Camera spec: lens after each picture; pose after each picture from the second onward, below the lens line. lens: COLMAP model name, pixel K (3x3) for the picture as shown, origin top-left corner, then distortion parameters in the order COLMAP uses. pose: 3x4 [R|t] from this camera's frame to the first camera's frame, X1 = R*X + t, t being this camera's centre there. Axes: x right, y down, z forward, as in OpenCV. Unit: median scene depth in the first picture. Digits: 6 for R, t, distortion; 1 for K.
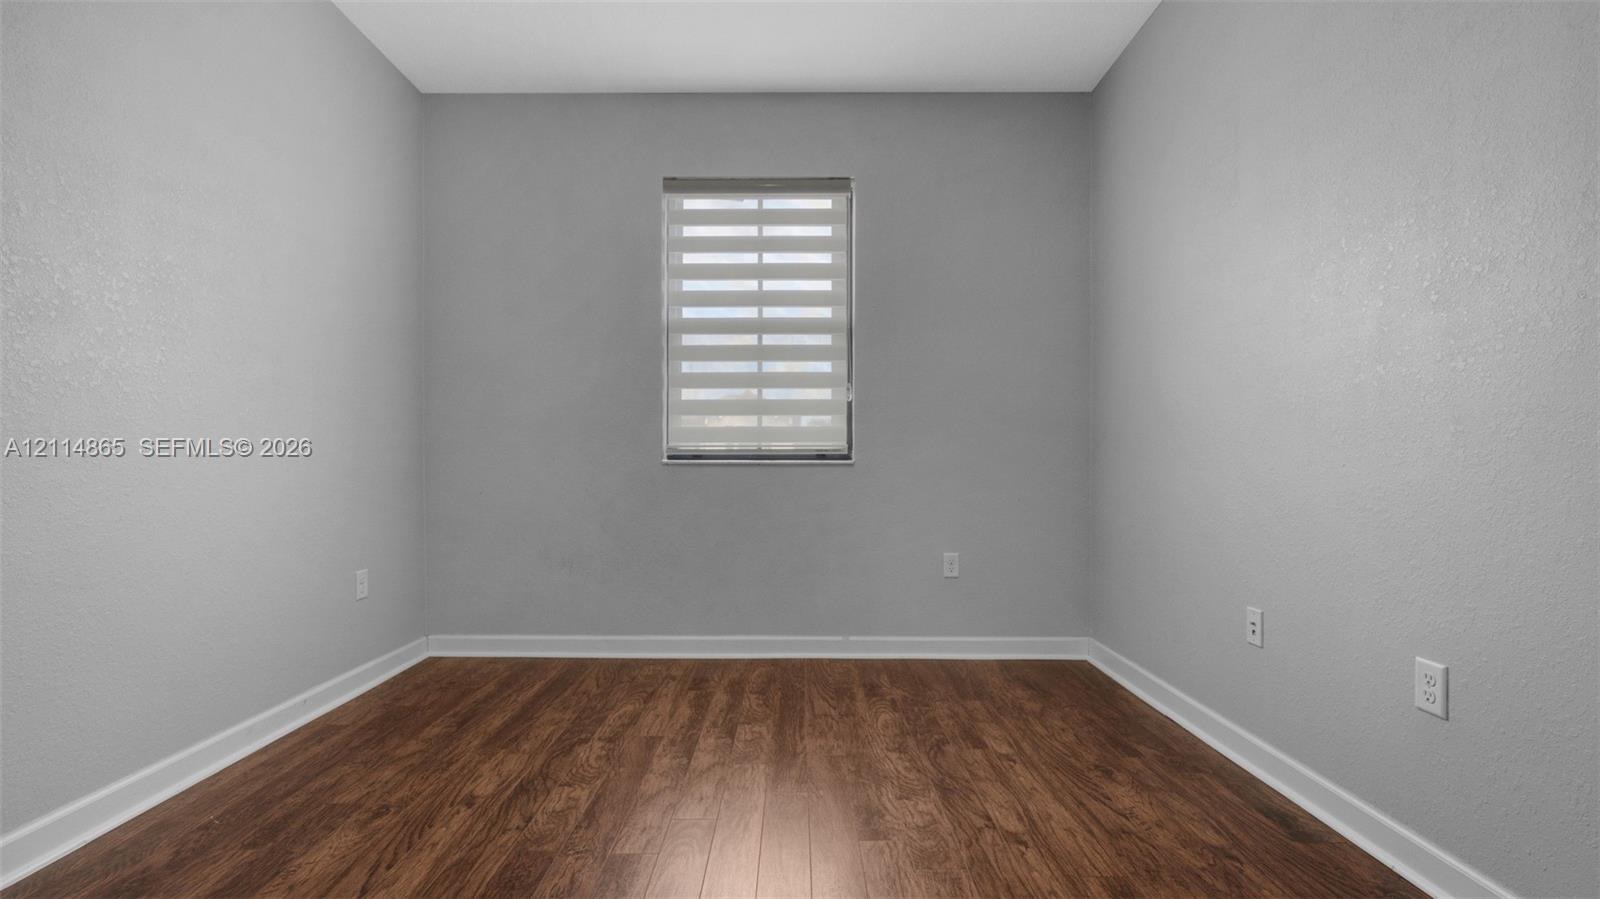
lens RADIAL K [[684.9, 0, 797.5], [0, 684.9, 453.6], [0, 0, 1]] dist [-0.010577, 0.002761]
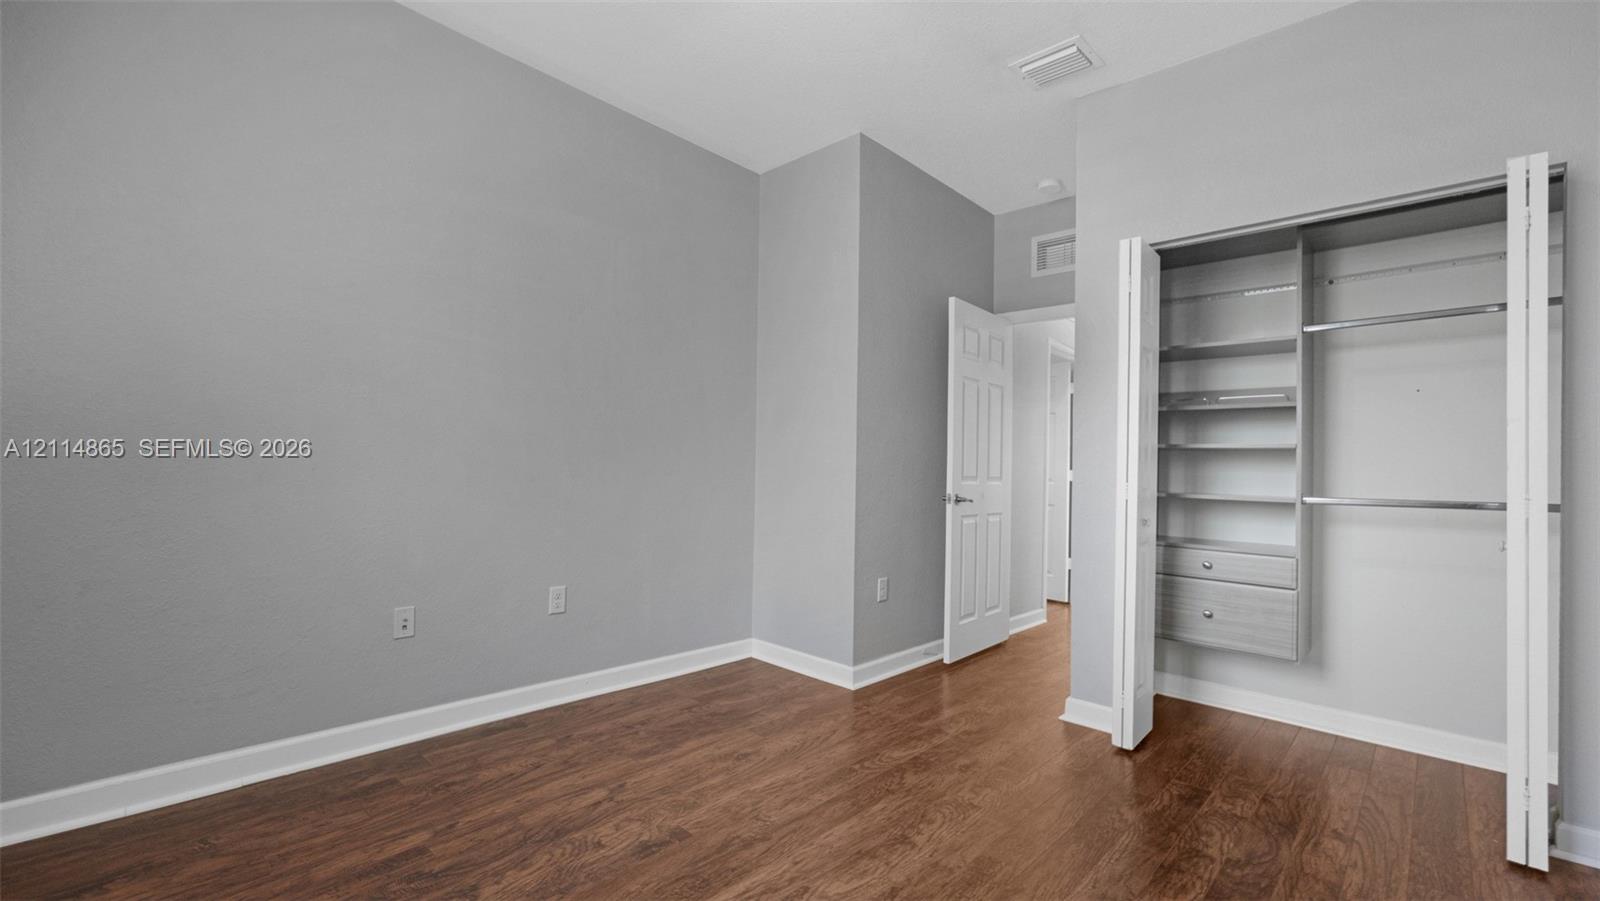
lens RADIAL K [[684.9, 0, 799.7], [0, 684.9, 458.3], [0, 0, 1]] dist [-0.010577, 0.002761]
pose [[-0.721010, -0.001064, 0.692923, -0.688536], [-0.019667, 0.999627, -0.018929, -0.023542], [-0.692645, -0.027276, -0.720763, 1.466173]]
